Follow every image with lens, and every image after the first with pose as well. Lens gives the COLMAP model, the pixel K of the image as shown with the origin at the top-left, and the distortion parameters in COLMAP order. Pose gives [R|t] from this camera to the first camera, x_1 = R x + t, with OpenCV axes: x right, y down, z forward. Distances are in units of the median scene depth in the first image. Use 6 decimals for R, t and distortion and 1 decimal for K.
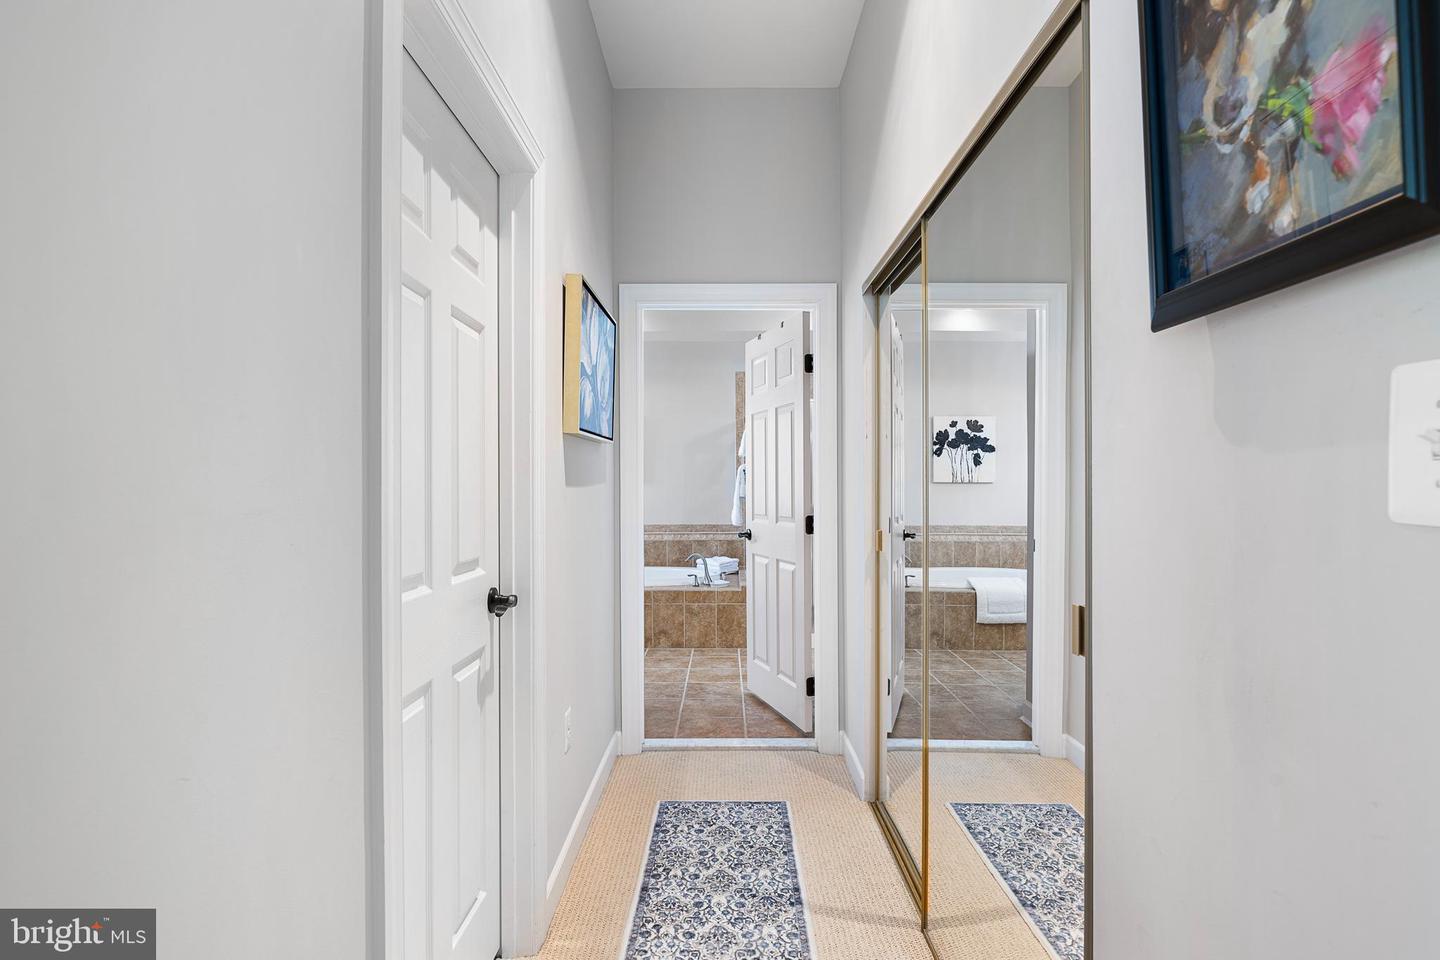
lens RADIAL K [[756.7, 0, 720.9], [0, 756.7, 481.2], [0, 0, 1]] dist [0.002036, 0.000003]
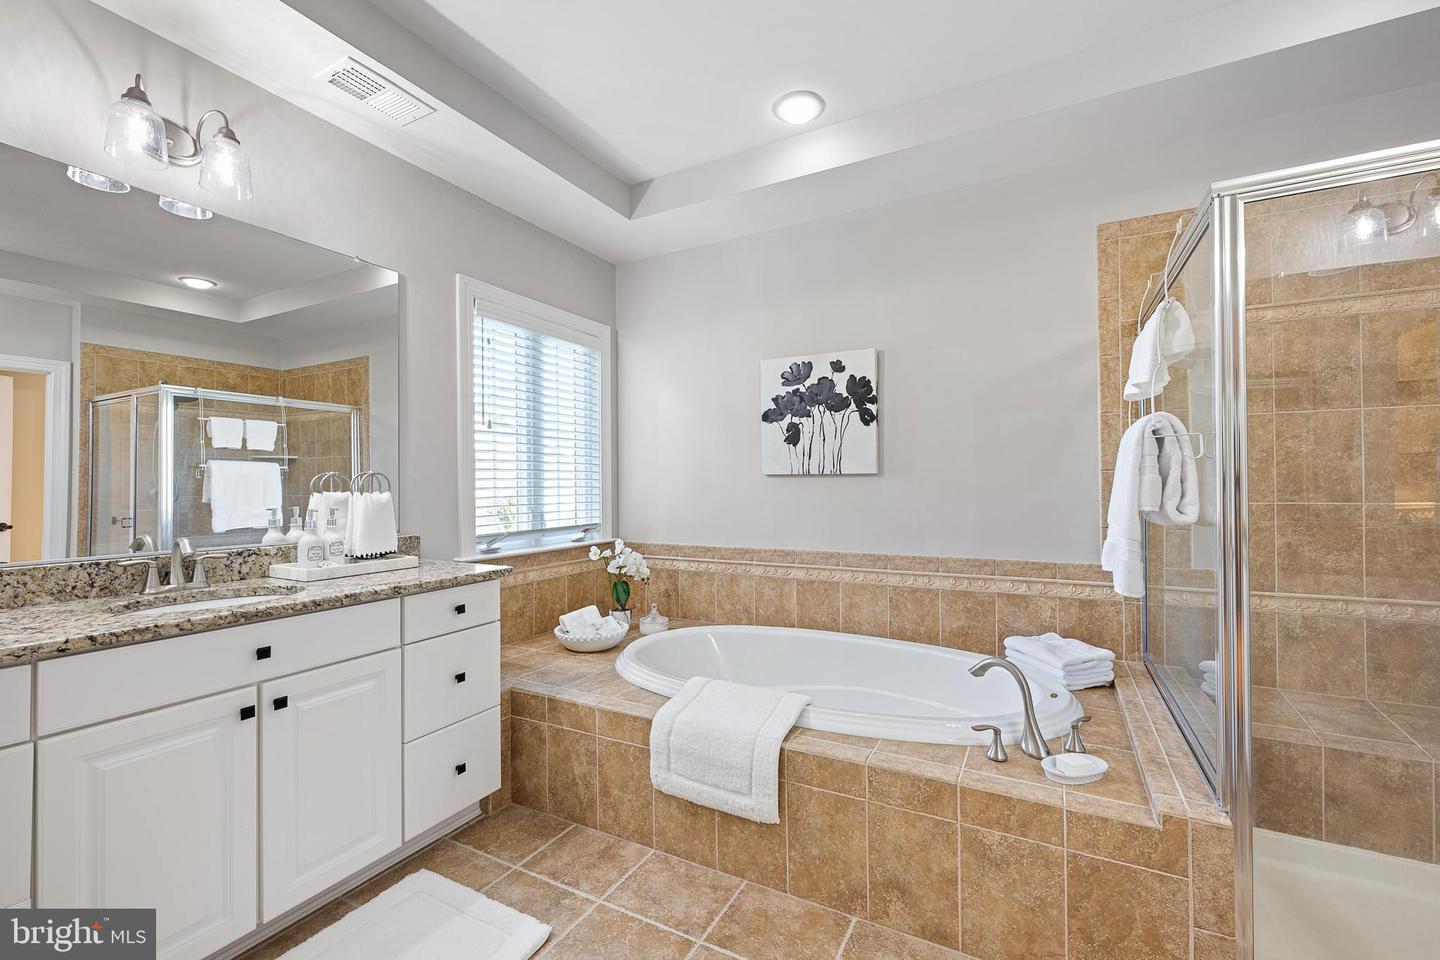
lens RADIAL K [[603.9, 0, 728.7], [0, 603.9, 482.0], [0, 0, 1]] dist [-0.002588, -0.000391]
pose [[0.889504, -0.004240, -0.456908, -0.013069], [0.005270, 0.999986, 0.000981, 0.006568], [0.456897, -0.003280, 0.889513, 0.584615]]
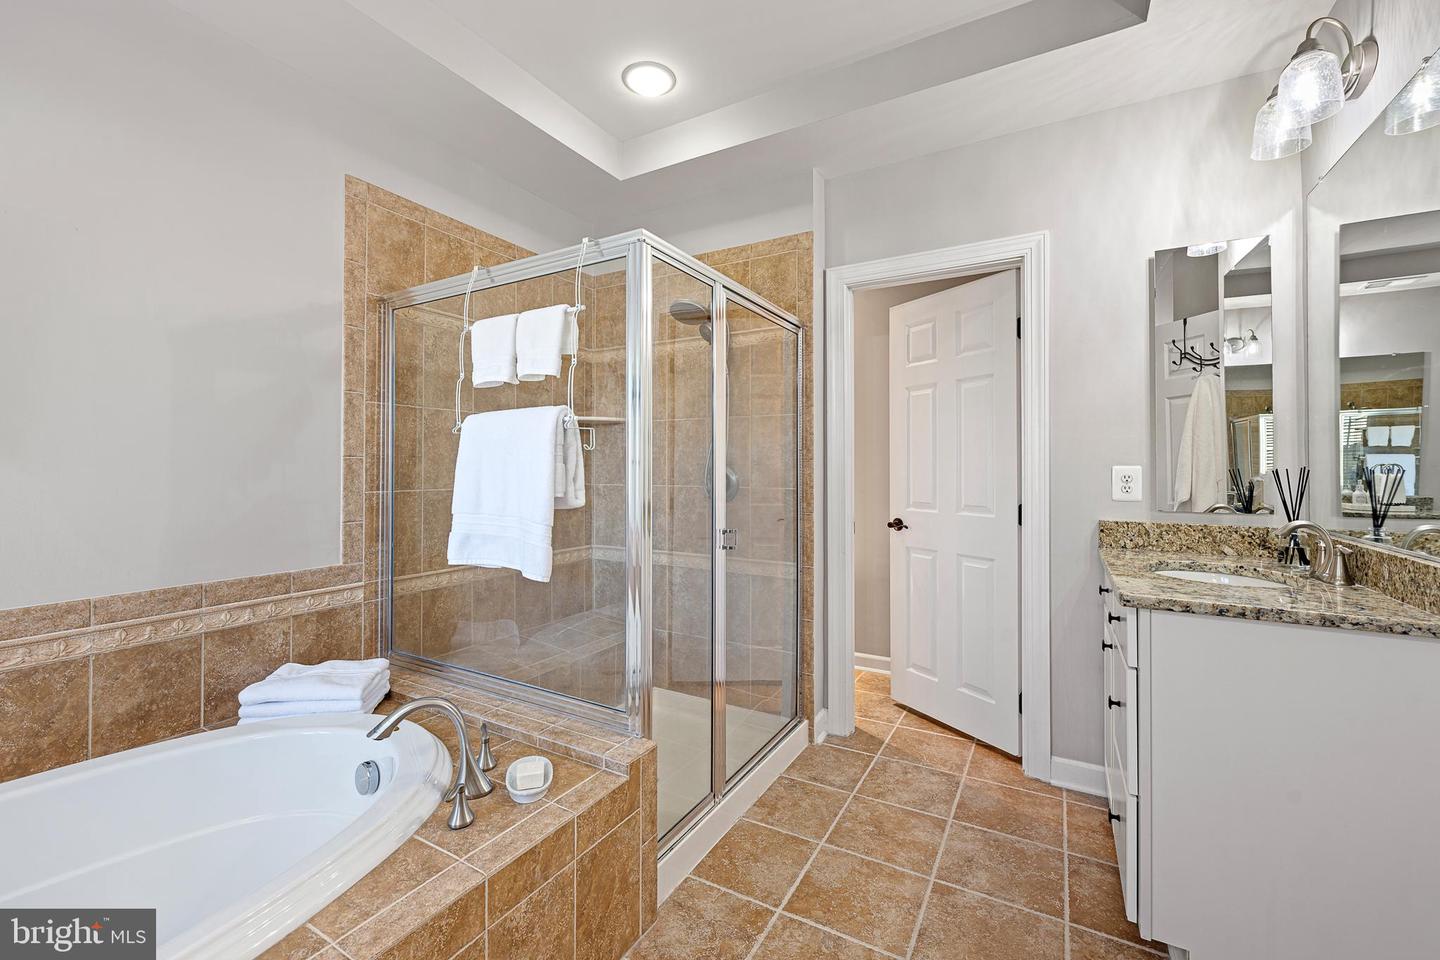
lens RADIAL K [[580.7, 0, 728.9], [0, 580.7, 469.9], [0, 0, 1]] dist [-0.001749, 0.000227]
pose [[0.478950, 0.010494, 0.877779, -0.147865], [-0.010929, 0.999922, -0.005991, 0.007657], [-0.877774, -0.006724, 0.479027, 0.687834]]
